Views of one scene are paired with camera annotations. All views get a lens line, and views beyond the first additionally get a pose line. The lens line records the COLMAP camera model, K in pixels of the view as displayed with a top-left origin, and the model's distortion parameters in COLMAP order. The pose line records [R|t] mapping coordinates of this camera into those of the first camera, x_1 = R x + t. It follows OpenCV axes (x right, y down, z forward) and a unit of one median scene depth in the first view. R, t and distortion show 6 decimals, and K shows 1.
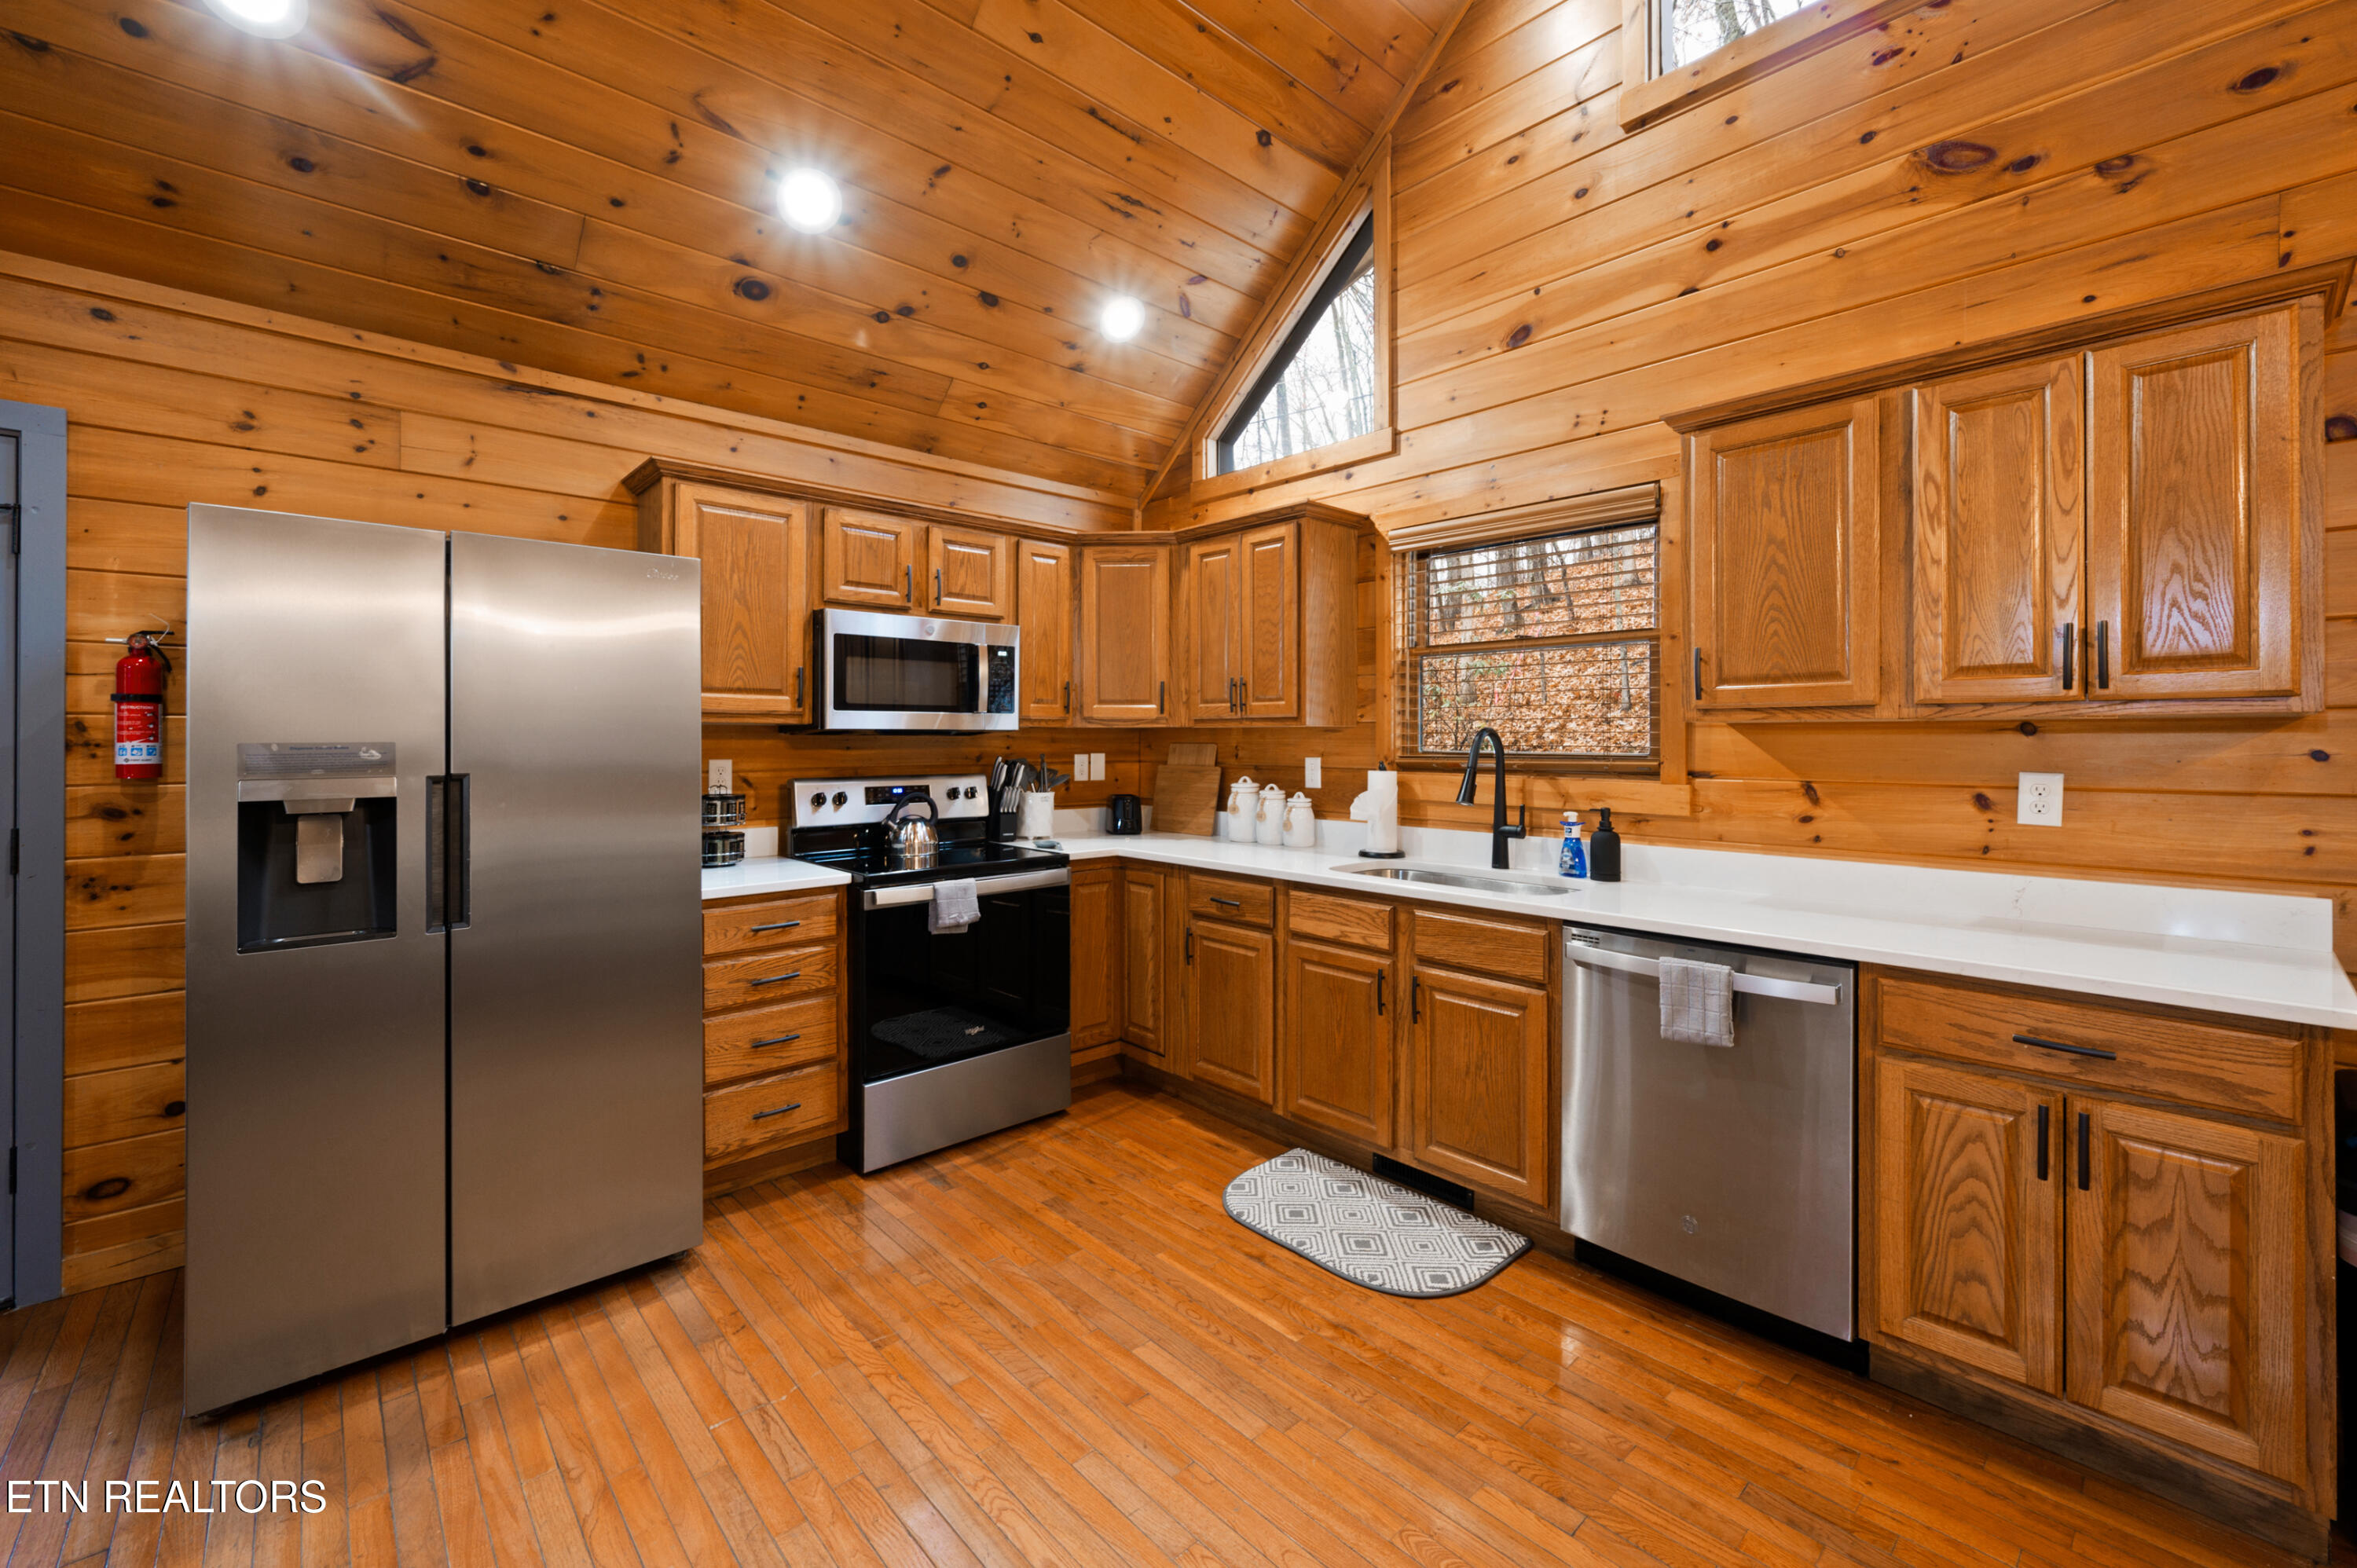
lens RADIAL K [[936.6, 0, 1195.6], [0, 936.6, 738.2], [0, 0, 1]] dist [0.000073, -0.000066]
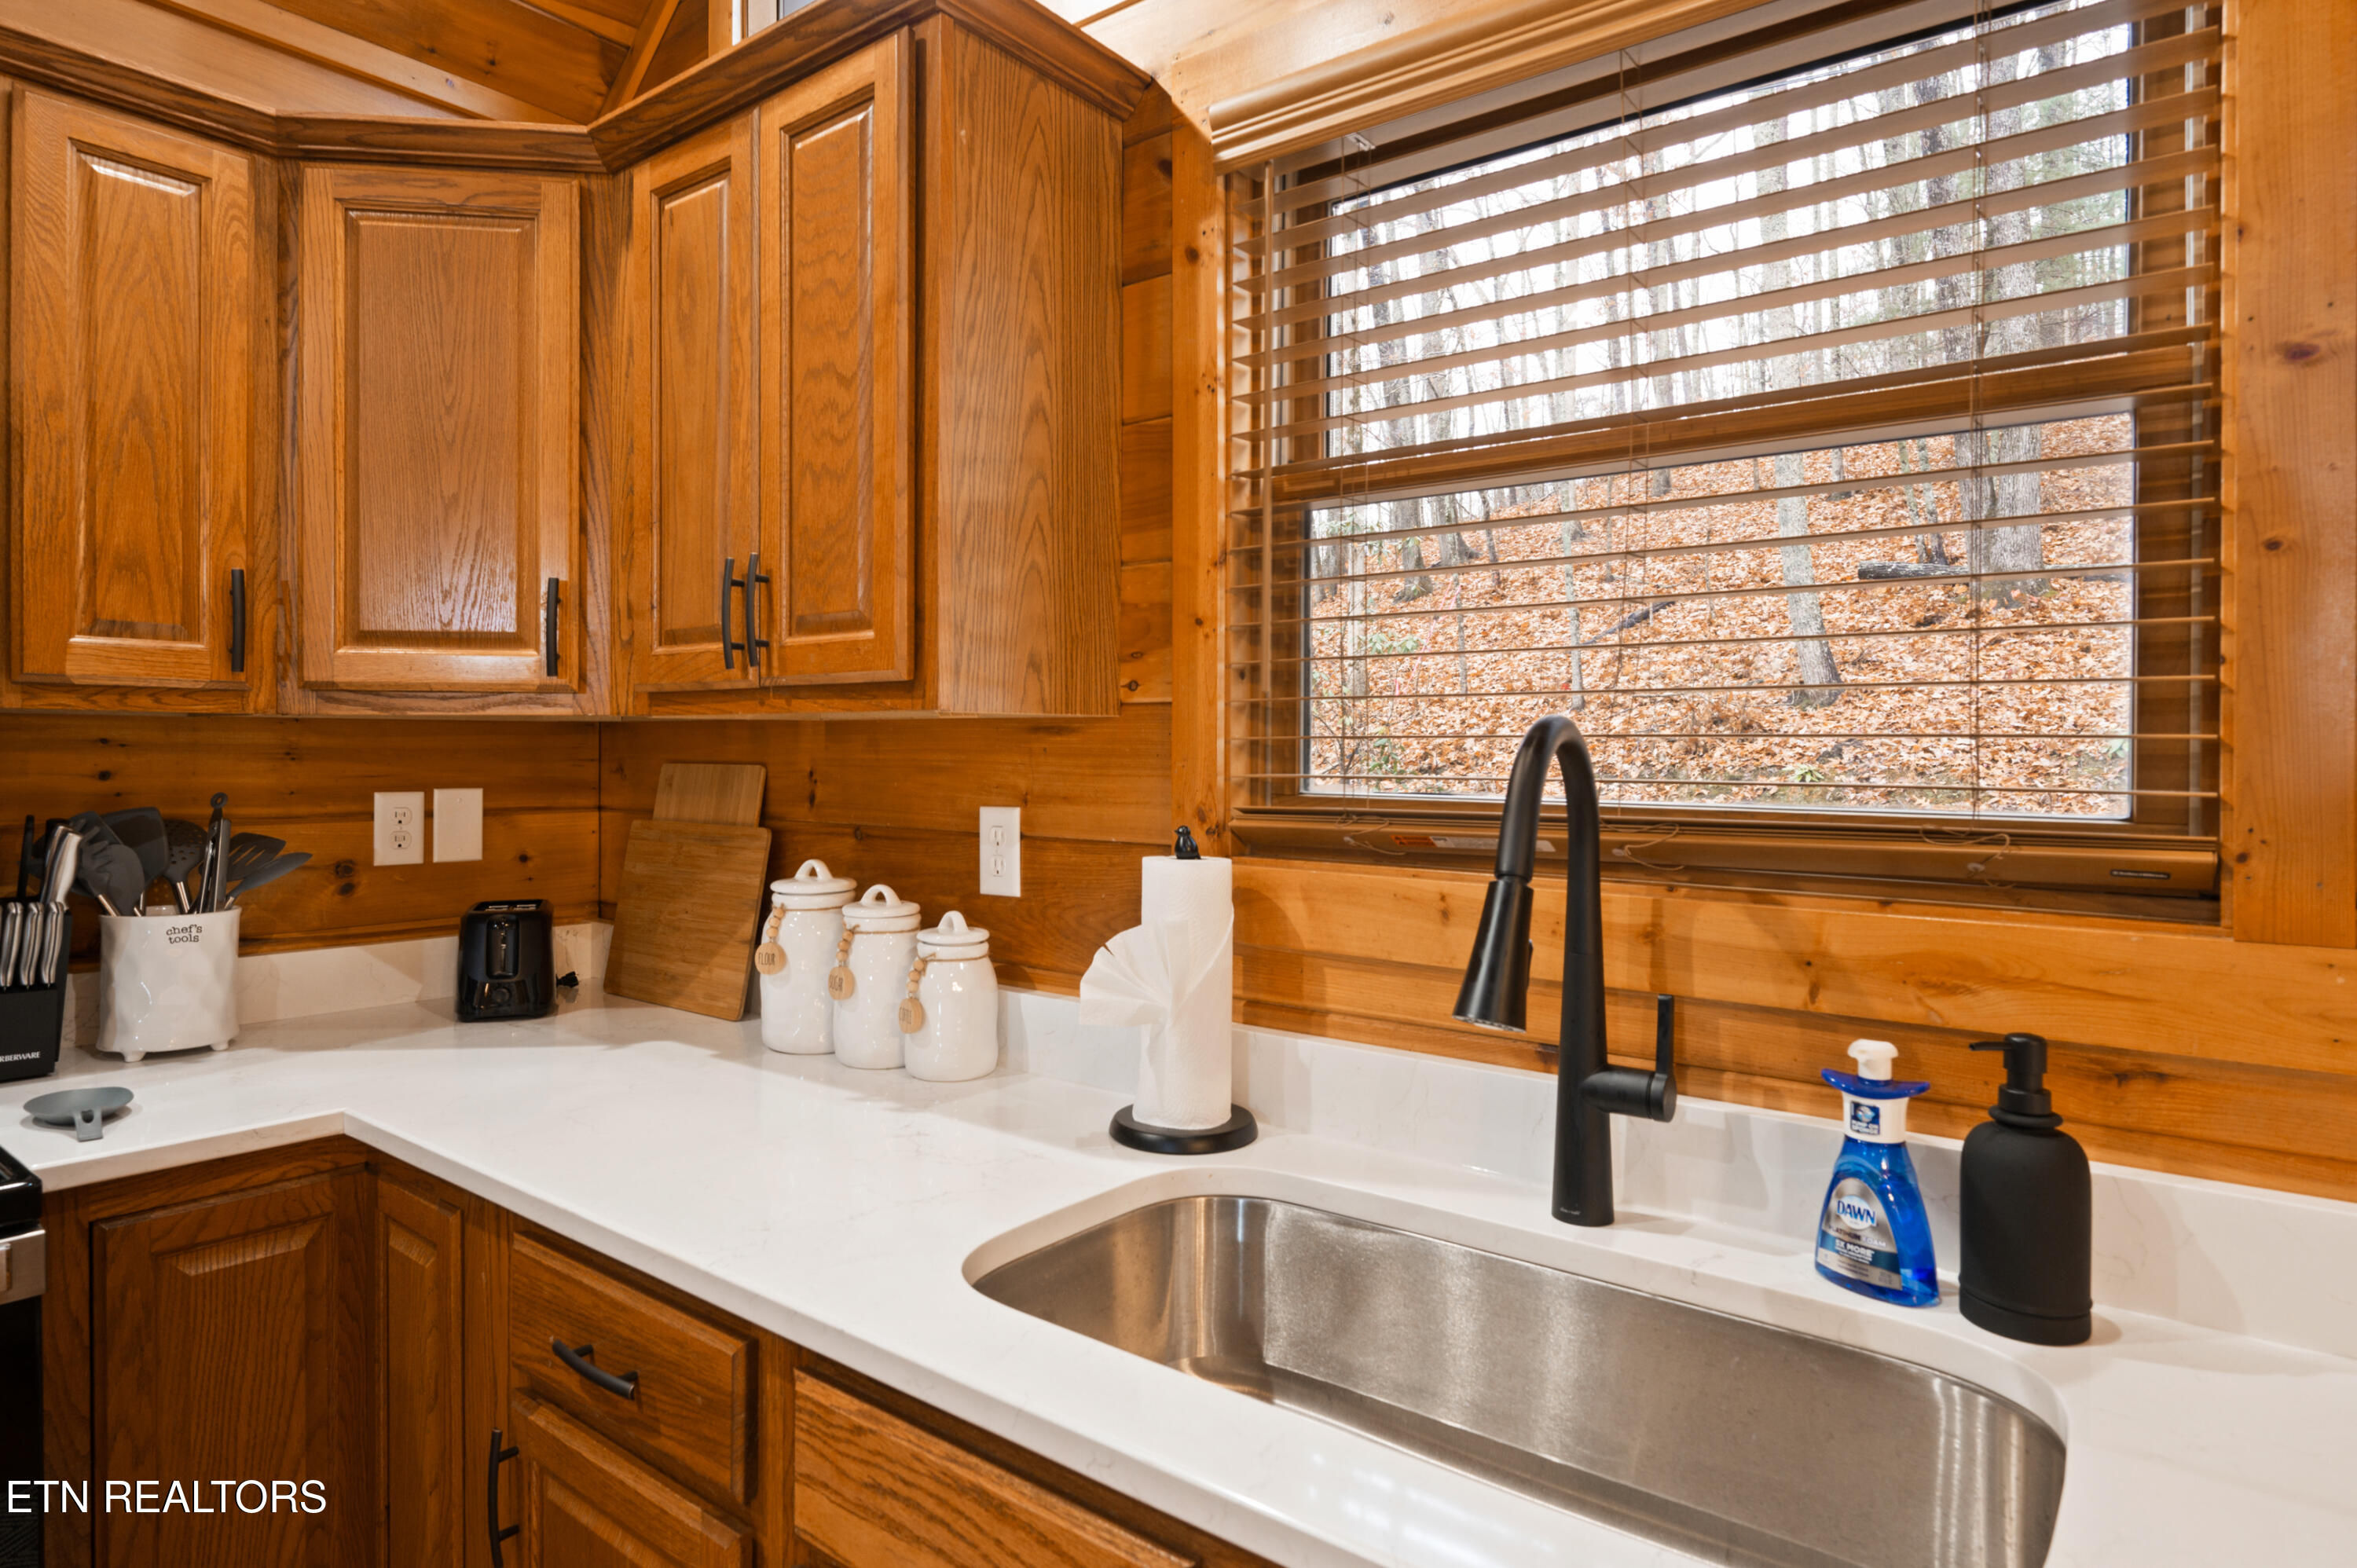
lens RADIAL K [[1309.6, 0, 1181.7], [0, 1309.6, 757.3], [0, 0, 1]] dist [-0.002804, -0.000784]
pose [[0.989262, 0.003538, 0.146111, 0.148712], [-0.004516, 0.999970, 0.006364, -0.001206], [-0.146084, -0.006956, 0.989248, 0.631733]]
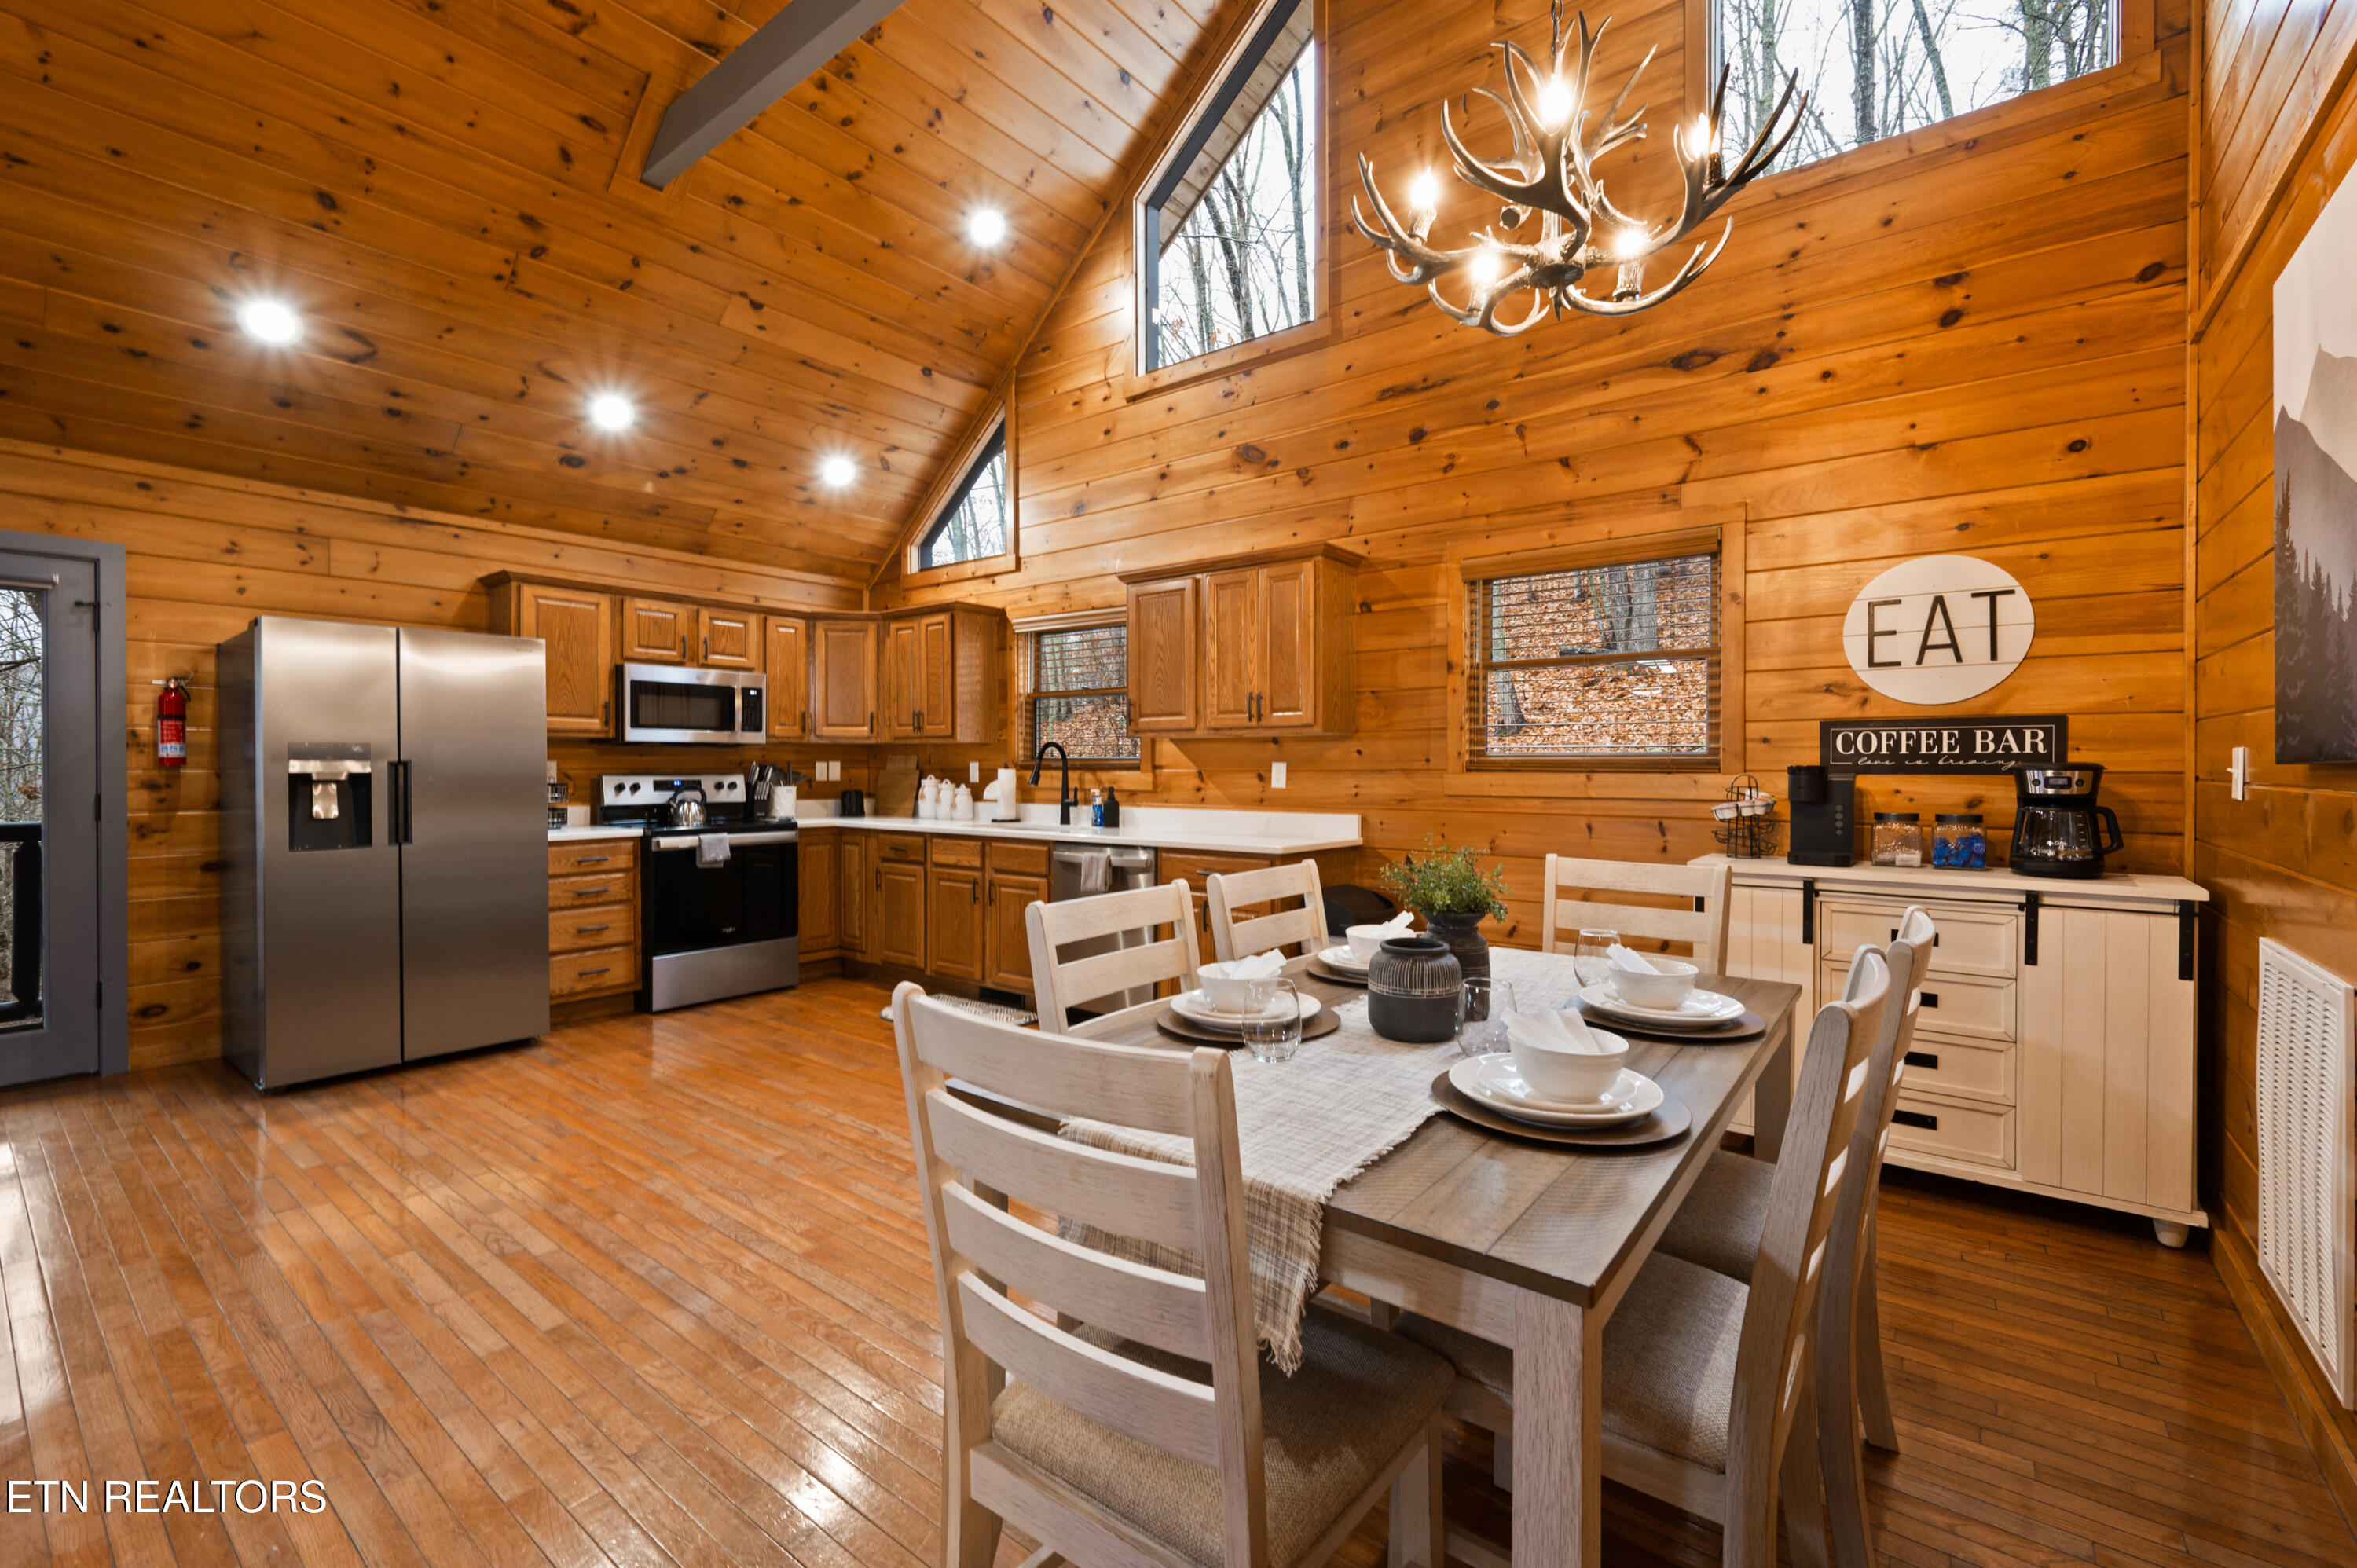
lens RADIAL K [[905.7, 0, 1200.6], [0, 905.7, 771.9], [0, 0, 1]] dist [0.000714, -0.000032]
pose [[0.981130, -0.002223, 0.193336, 0.251003], [0.000674, 0.999967, 0.008081, 0.030158], [-0.193348, -0.007798, 0.981099, -0.659280]]
